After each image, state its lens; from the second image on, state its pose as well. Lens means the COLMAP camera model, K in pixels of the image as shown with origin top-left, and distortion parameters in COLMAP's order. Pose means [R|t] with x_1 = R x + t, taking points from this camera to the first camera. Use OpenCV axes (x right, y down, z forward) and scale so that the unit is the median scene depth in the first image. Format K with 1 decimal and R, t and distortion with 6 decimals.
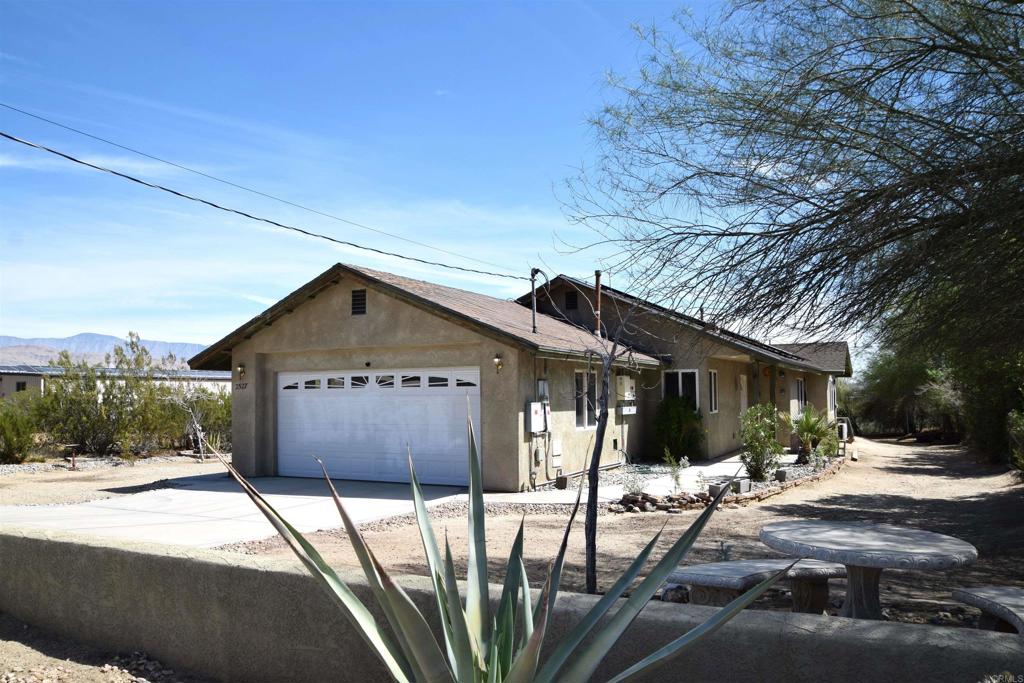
lens RADIAL K [[806.3, 0, 506.3], [0, 806.3, 343.2], [0, 0, 1]] dist [-0.119058, 0.061260]
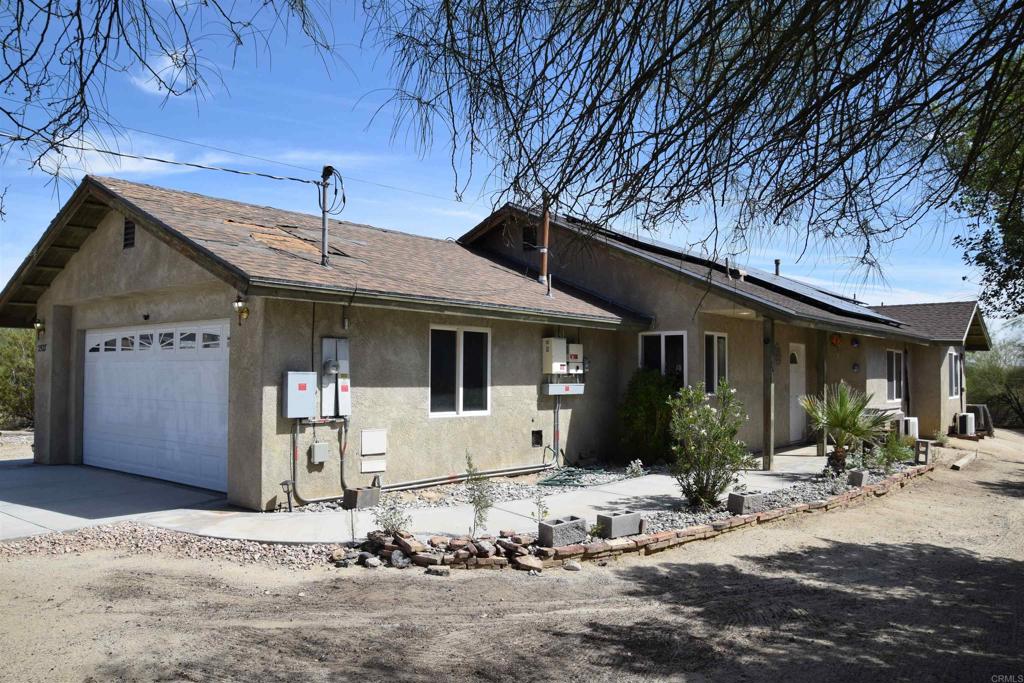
lens RADIAL K [[806.3, 0, 506.3], [0, 806.3, 343.2], [0, 0, 1]] dist [-0.119058, 0.061260]
pose [[0.976772, 0.005778, -0.214204, 0.297050], [0.000189, 0.999613, 0.027824, 0.030331], [0.214282, -0.027218, 0.976392, 0.378257]]
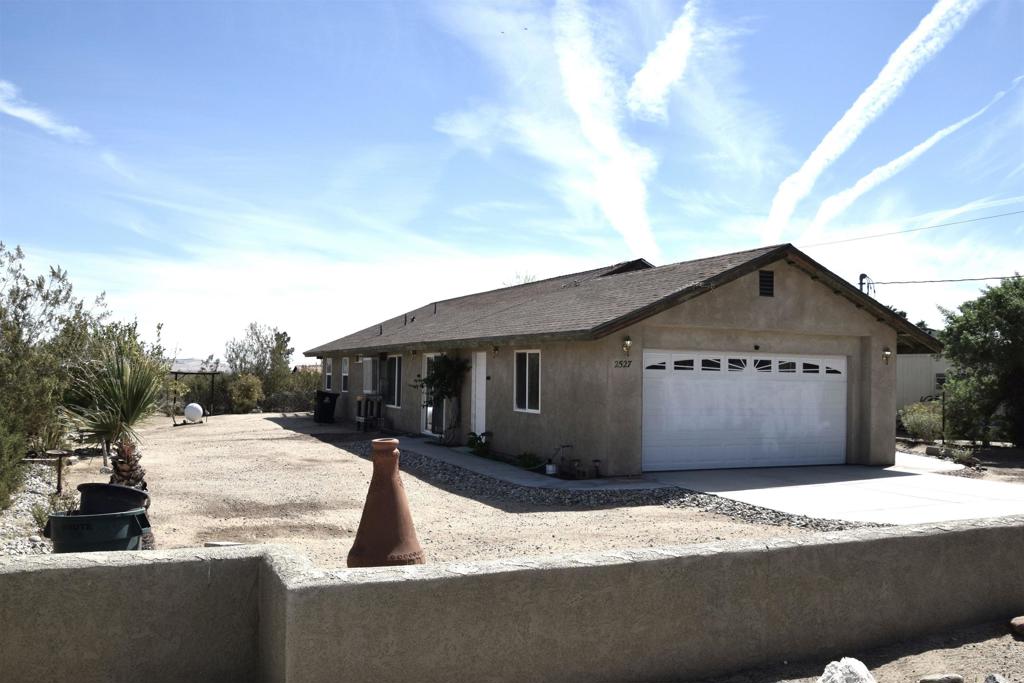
lens RADIAL K [[806.3, 0, 506.3], [0, 806.3, 343.2], [0, 0, 1]] dist [-0.119058, 0.061260]
pose [[0.642740, 0.054345, 0.764154, -1.106502], [-0.079263, 0.996845, -0.004225, 0.049356], [-0.761973, -0.057853, 0.645020, 0.612169]]
